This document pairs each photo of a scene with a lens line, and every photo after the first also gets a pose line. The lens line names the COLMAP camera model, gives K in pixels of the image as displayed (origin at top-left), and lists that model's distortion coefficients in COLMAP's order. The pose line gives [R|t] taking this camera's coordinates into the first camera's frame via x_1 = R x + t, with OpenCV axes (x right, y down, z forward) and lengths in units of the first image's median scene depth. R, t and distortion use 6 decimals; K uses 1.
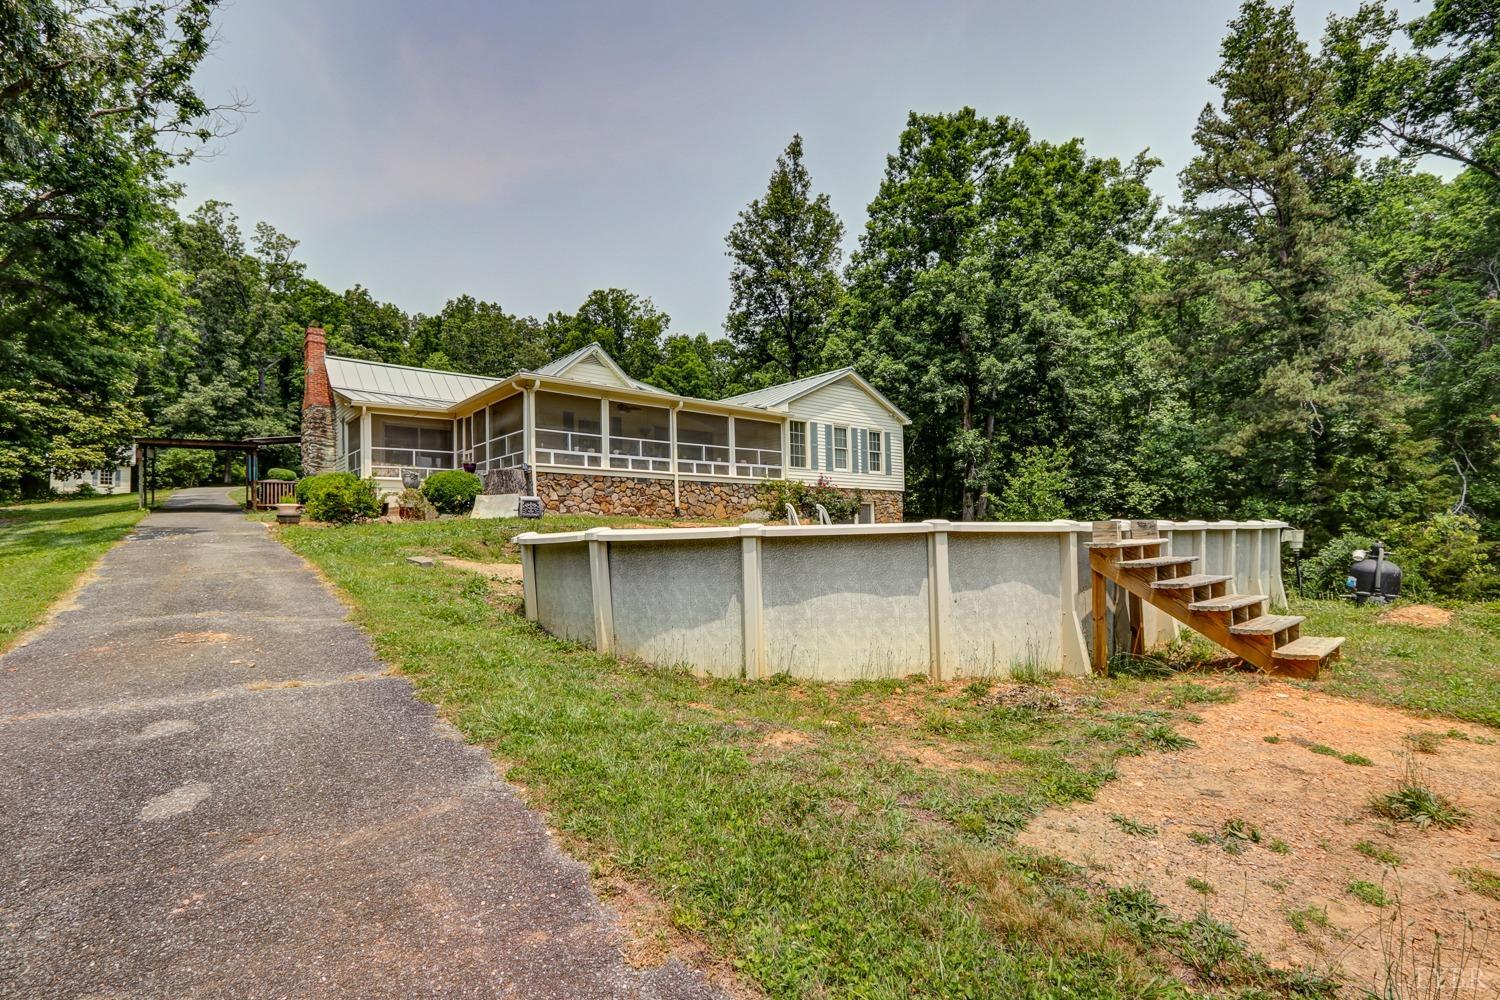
lens RADIAL K [[719.9, 0, 742.0], [0, 719.9, 525.6], [0, 0, 1]] dist [-0.018852, 0.000112]
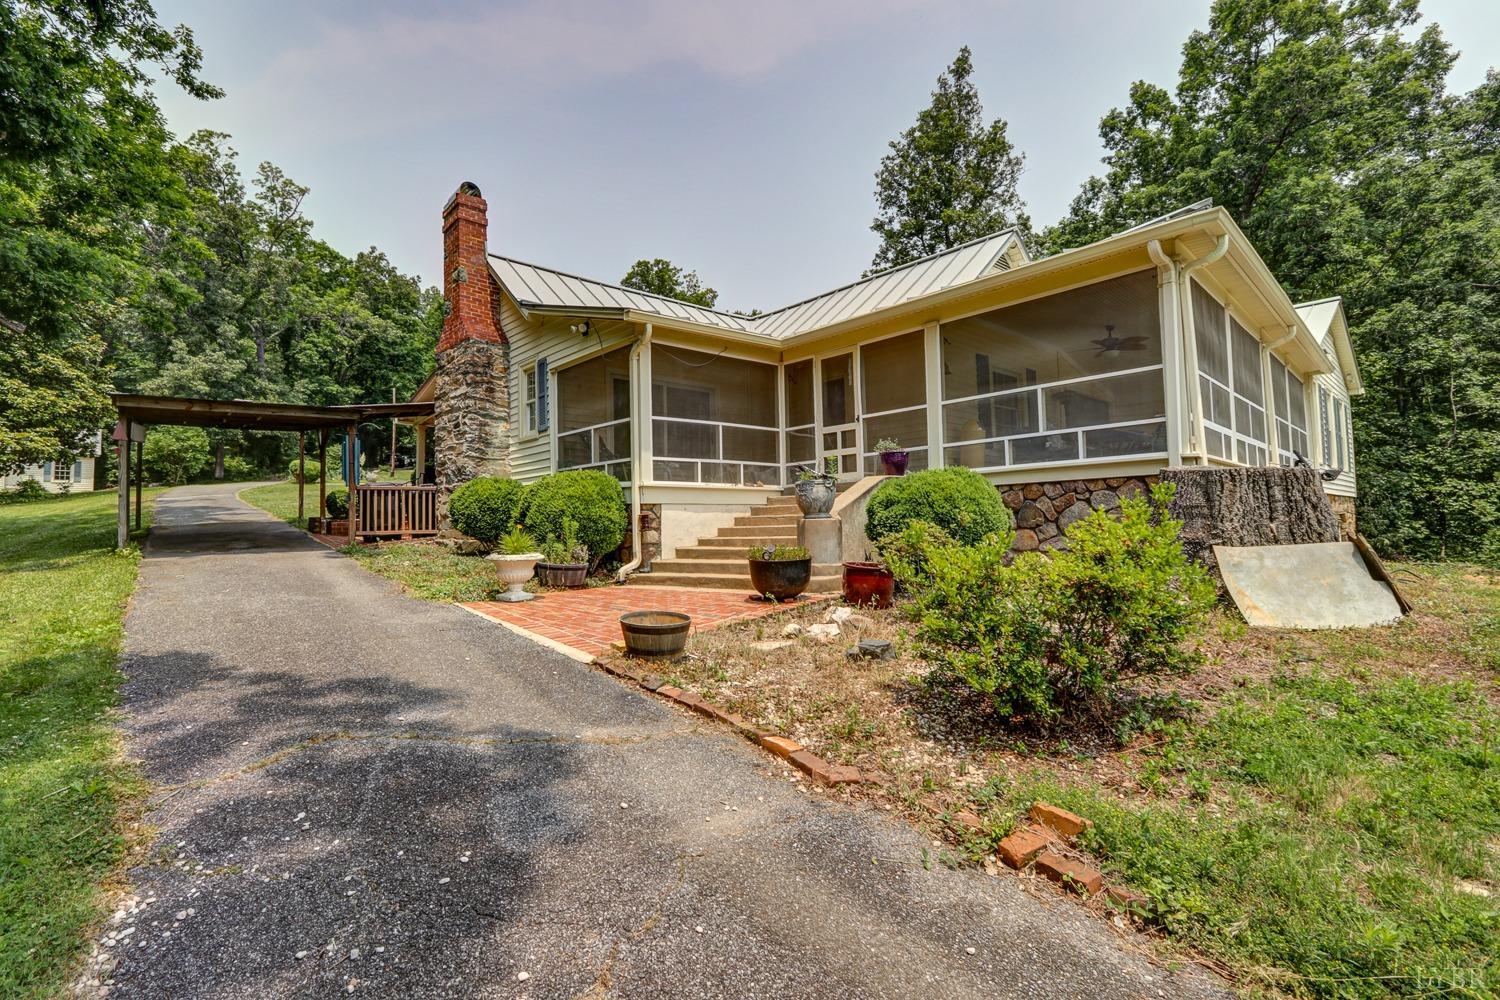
lens RADIAL K [[697.7, 0, 738.6], [0, 697.7, 494.7], [0, 0, 1]] dist [-0.015876, -0.000130]
pose [[0.999058, -0.002410, 0.043332, -0.214613], [0.003648, 0.999587, -0.028520, -0.020729], [-0.043246, 0.028652, 0.998654, 0.247280]]
